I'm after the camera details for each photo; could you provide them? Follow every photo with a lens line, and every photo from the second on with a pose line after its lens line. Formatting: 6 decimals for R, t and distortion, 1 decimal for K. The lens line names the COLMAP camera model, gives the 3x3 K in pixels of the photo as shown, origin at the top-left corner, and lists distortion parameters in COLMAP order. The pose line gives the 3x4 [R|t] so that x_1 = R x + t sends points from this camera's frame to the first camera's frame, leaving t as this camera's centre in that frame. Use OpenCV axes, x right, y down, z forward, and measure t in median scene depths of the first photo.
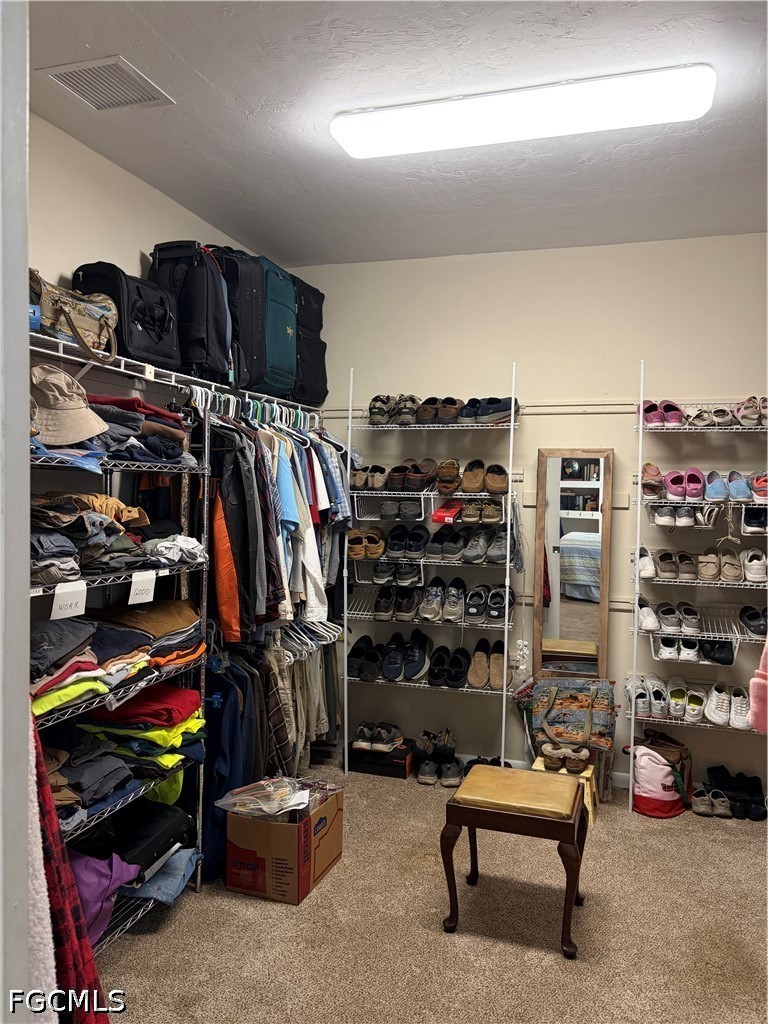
lens RADIAL K [[767.2, 0, 384.2], [0, 767.2, 512.4], [0, 0, 1]] dist [0.000167, -0.023080]
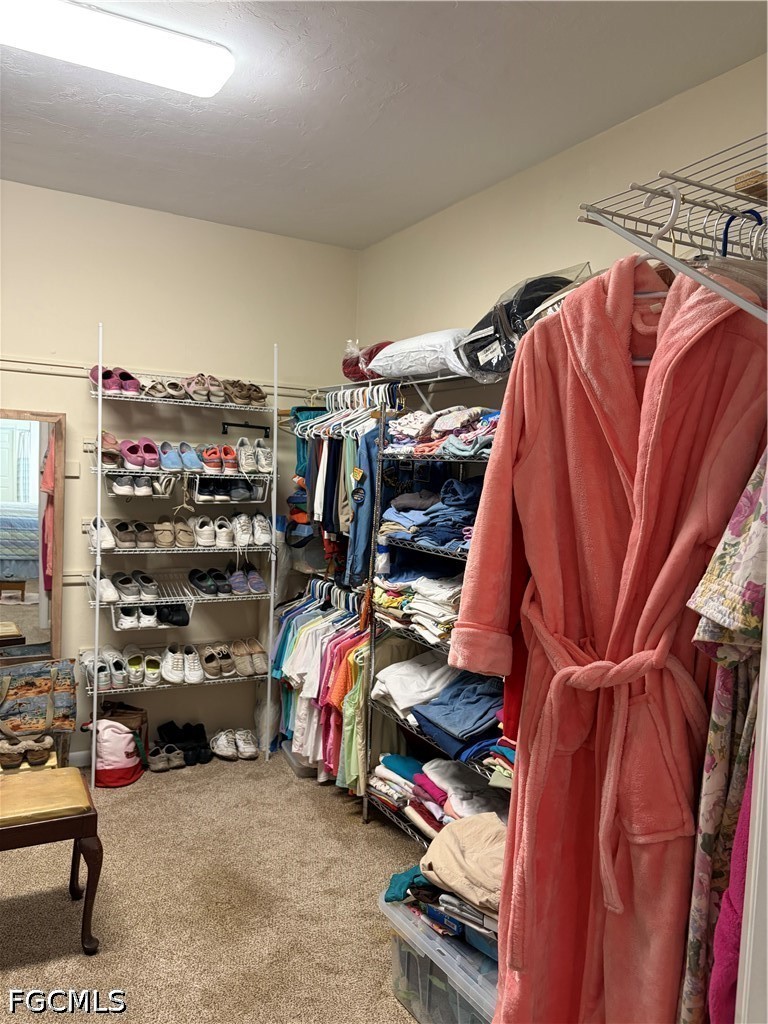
lens RADIAL K [[767.2, 0, 385.4], [0, 767.2, 515.1], [0, 0, 1]] dist [0.000167, -0.023080]
pose [[0.678166, -0.031530, 0.734232, -0.134233], [-0.005250, 0.998846, 0.047742, -0.006272], [-0.734890, -0.036231, 0.677218, 0.078310]]
